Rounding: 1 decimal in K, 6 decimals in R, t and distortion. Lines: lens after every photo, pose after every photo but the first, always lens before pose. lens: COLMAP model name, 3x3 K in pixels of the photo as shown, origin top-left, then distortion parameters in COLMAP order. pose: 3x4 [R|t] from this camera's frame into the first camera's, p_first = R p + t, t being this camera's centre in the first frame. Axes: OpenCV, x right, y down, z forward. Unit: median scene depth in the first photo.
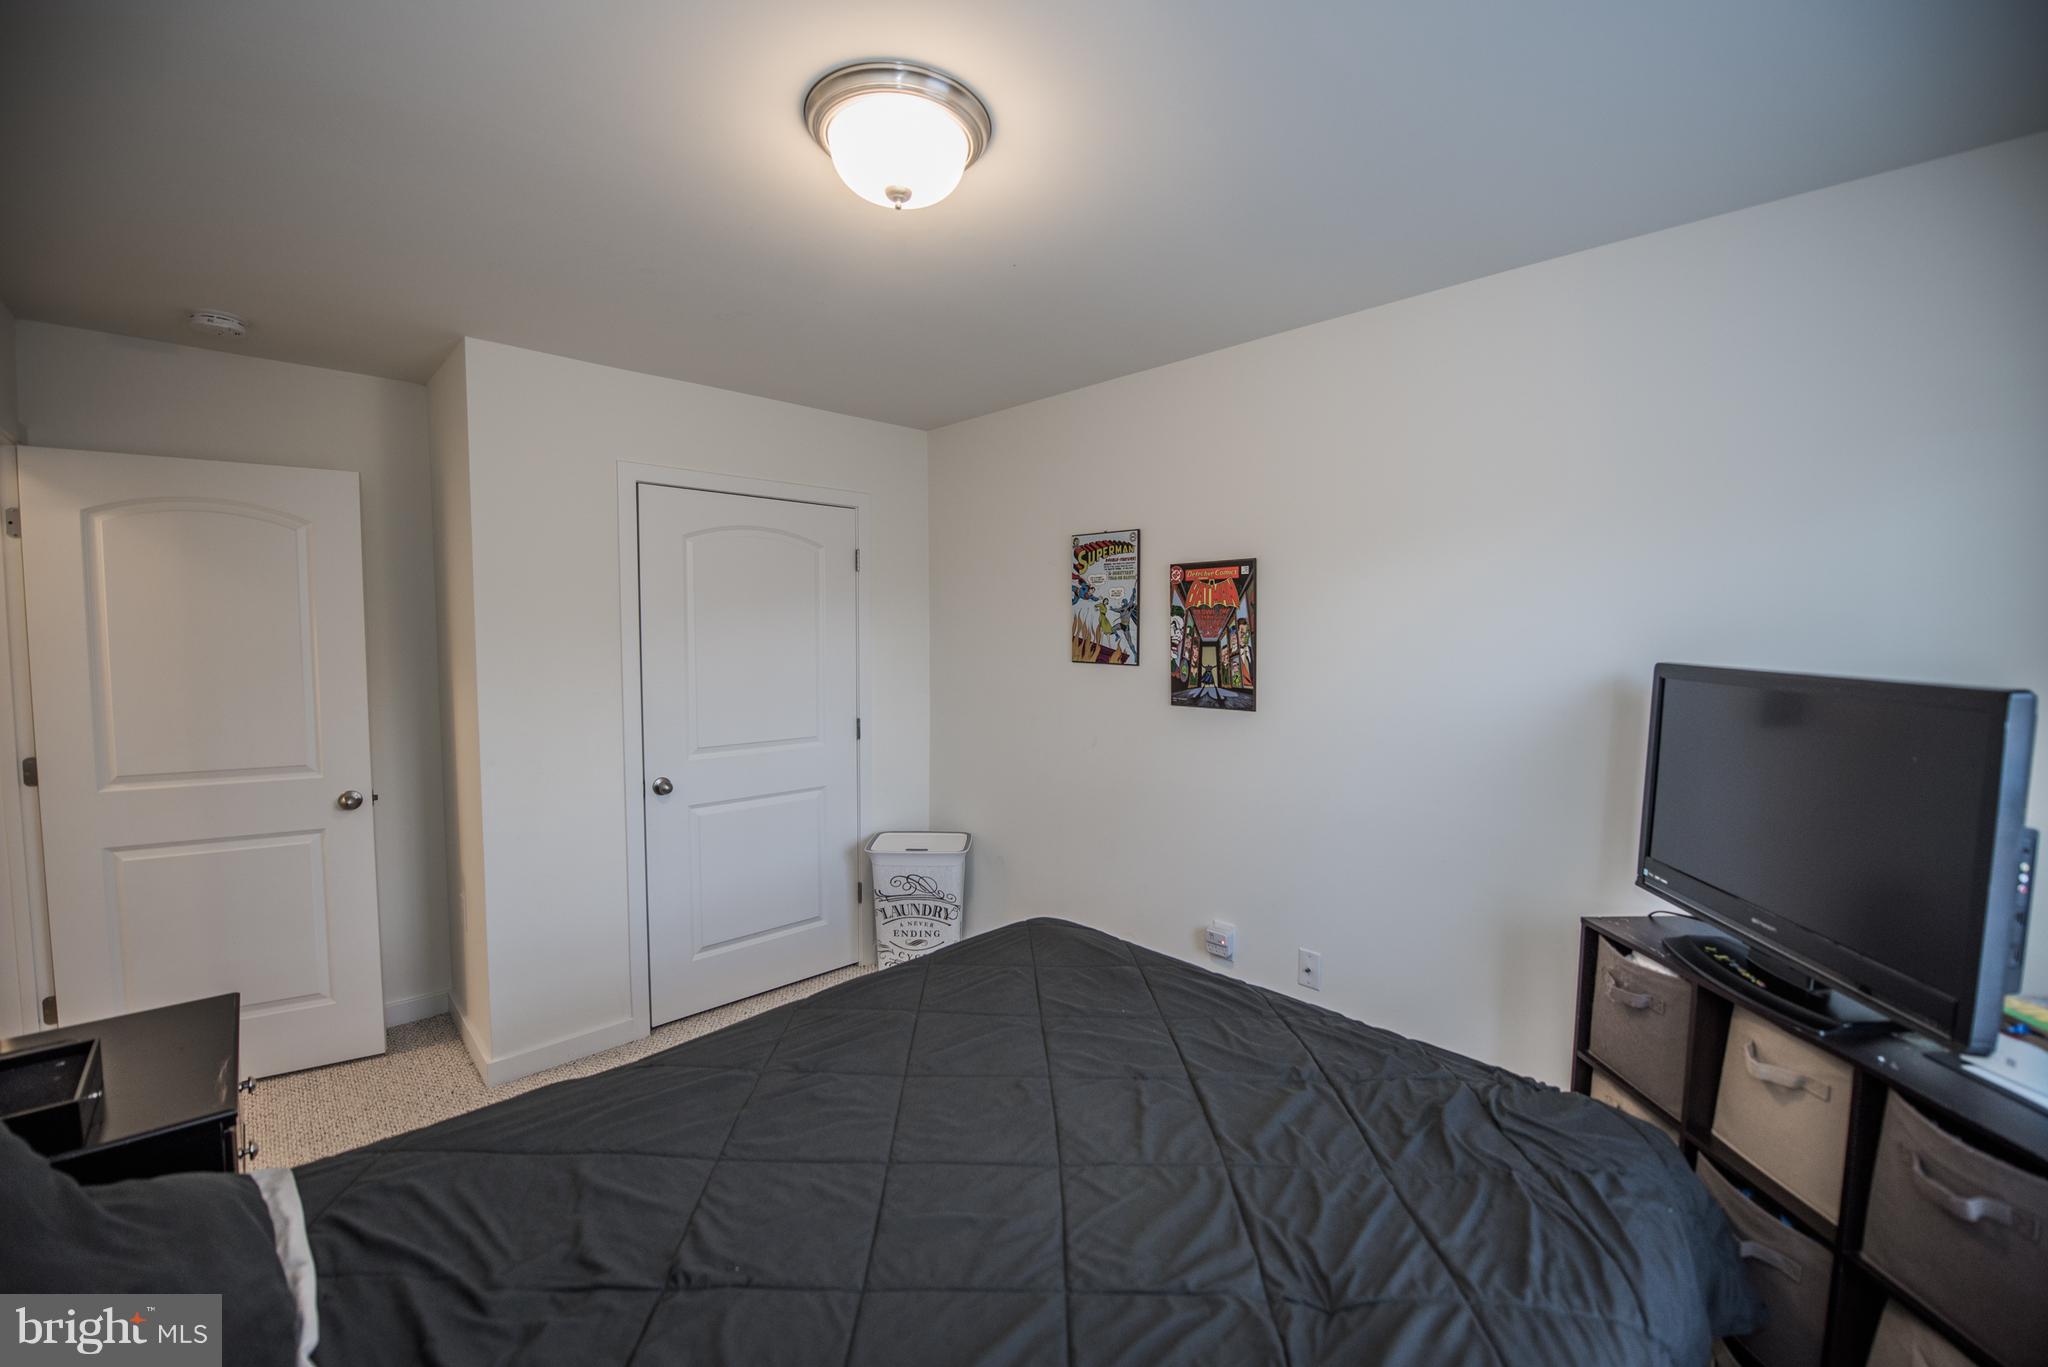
lens RADIAL K [[816.7, 0, 1027.7], [0, 816.7, 683.3], [0, 0, 1]] dist [-0.011662, -0.001783]
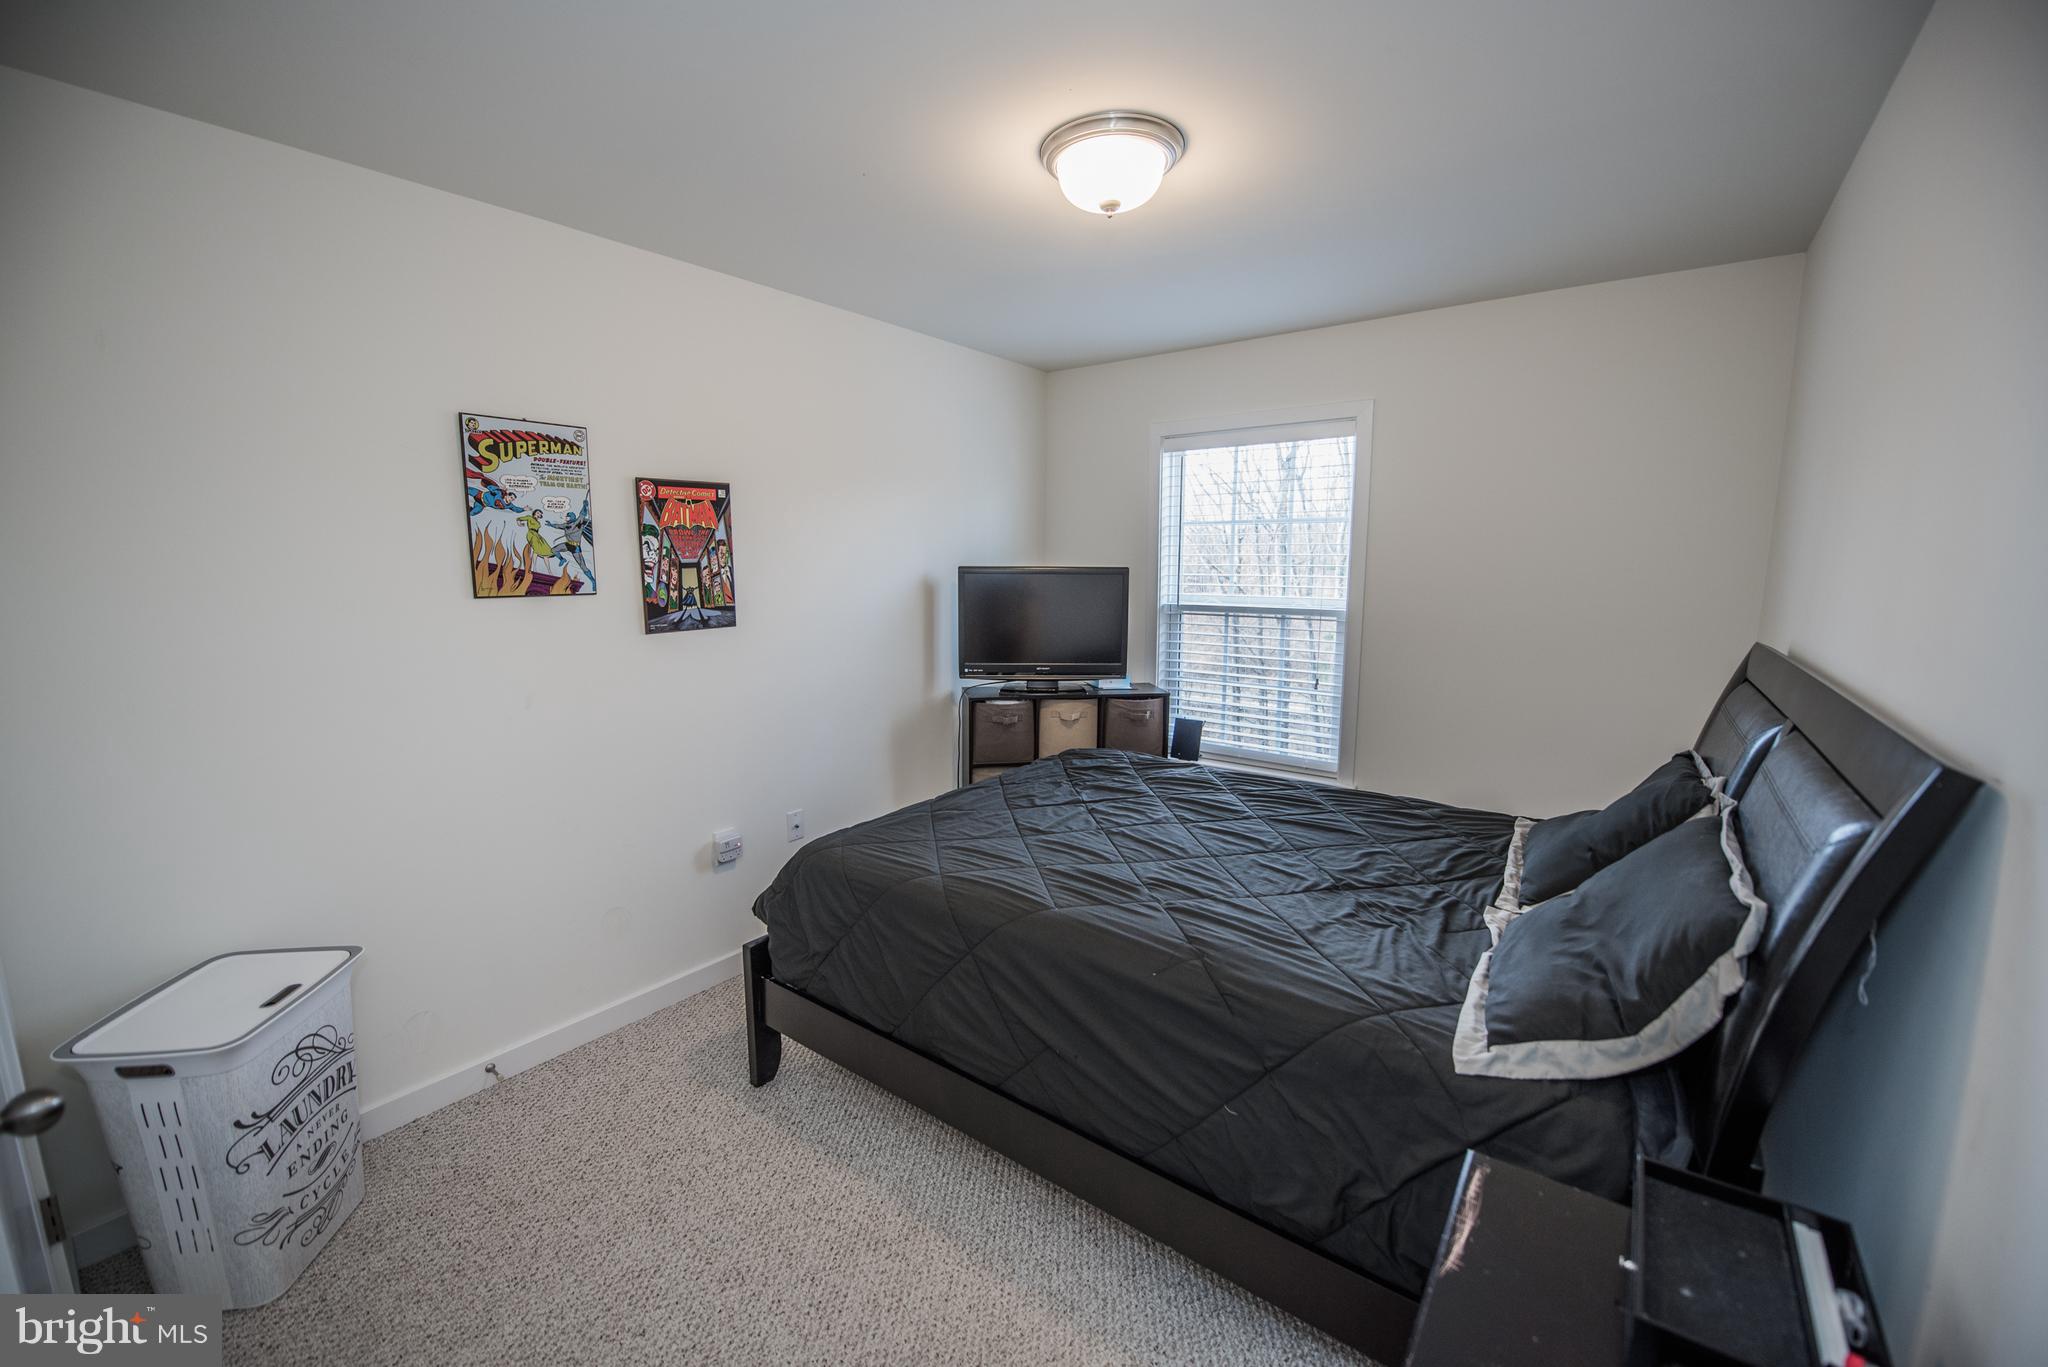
lens RADIAL K [[816.7, 0, 1026.5], [0, 816.7, 687.8], [0, 0, 1]] dist [-0.011662, -0.001783]
pose [[-0.158644, -0.162189, 0.973923, -0.812575], [0.068591, 0.982222, 0.174744, -0.045779], [-0.984950, 0.094525, -0.144699, 0.738331]]
